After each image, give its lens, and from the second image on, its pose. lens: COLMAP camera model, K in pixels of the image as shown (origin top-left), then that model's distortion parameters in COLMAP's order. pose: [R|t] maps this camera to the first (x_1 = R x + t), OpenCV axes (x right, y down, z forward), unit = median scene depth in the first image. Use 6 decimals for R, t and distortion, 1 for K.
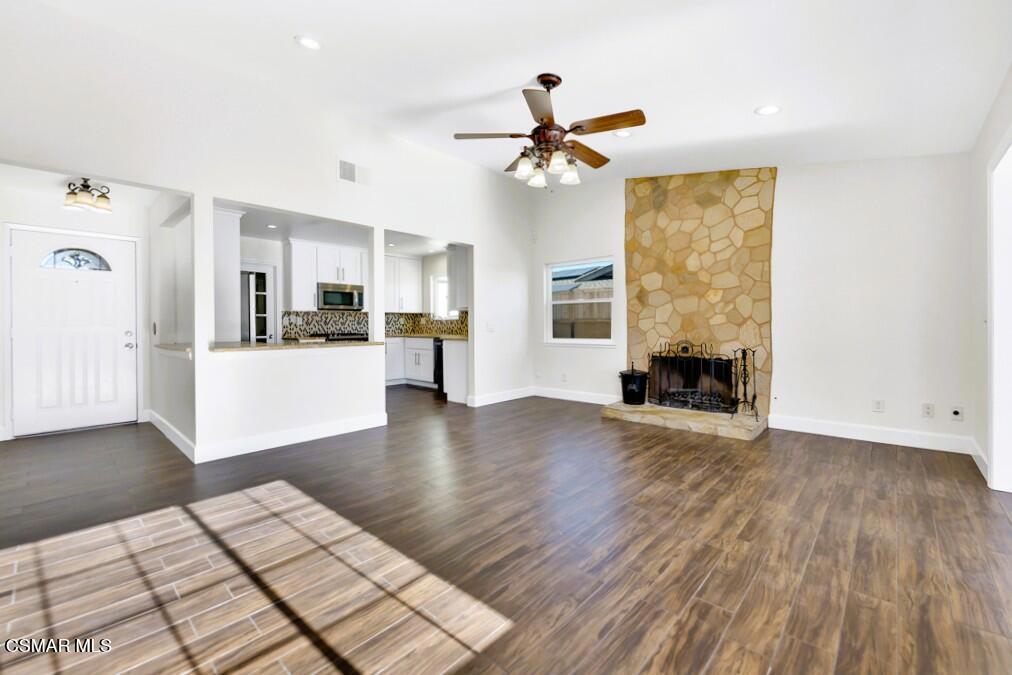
lens RADIAL K [[423.6, 0, 506.7], [0, 423.6, 318.5], [0, 0, 1]] dist [-0.000241, -0.000018]
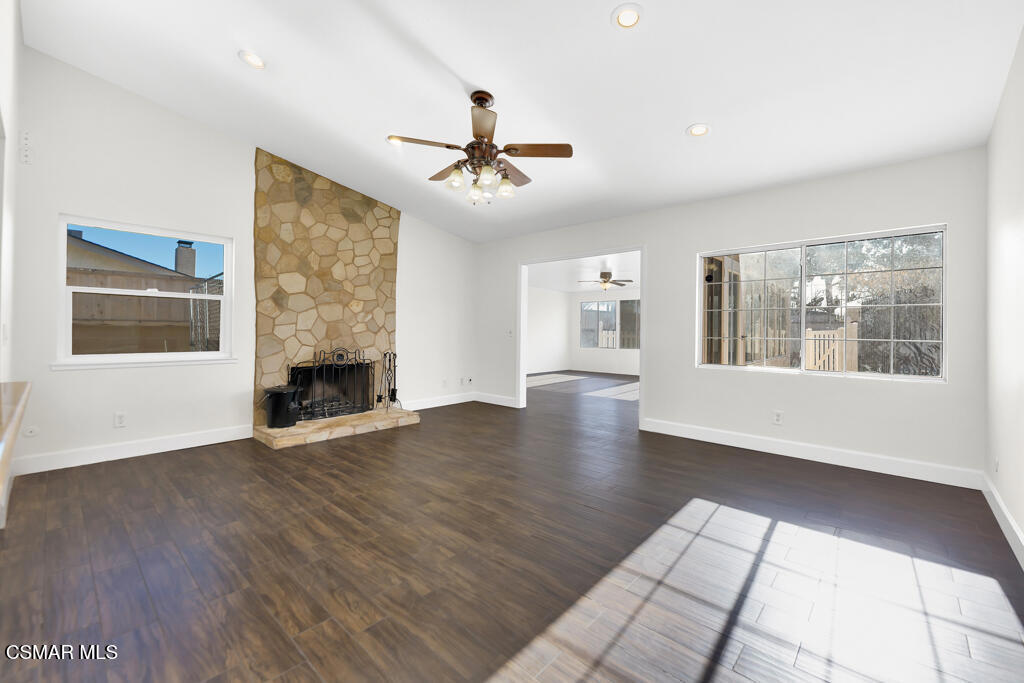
lens RADIAL K [[409.5, 0, 516.2], [0, 409.5, 329.9], [0, 0, 1]] dist [-0.000392, -0.006061]
pose [[-0.019297, 0.019200, 0.999629, -0.550735], [-0.013307, 0.999722, -0.019459, 0.022173], [-0.999725, -0.013678, -0.019036, 0.593795]]
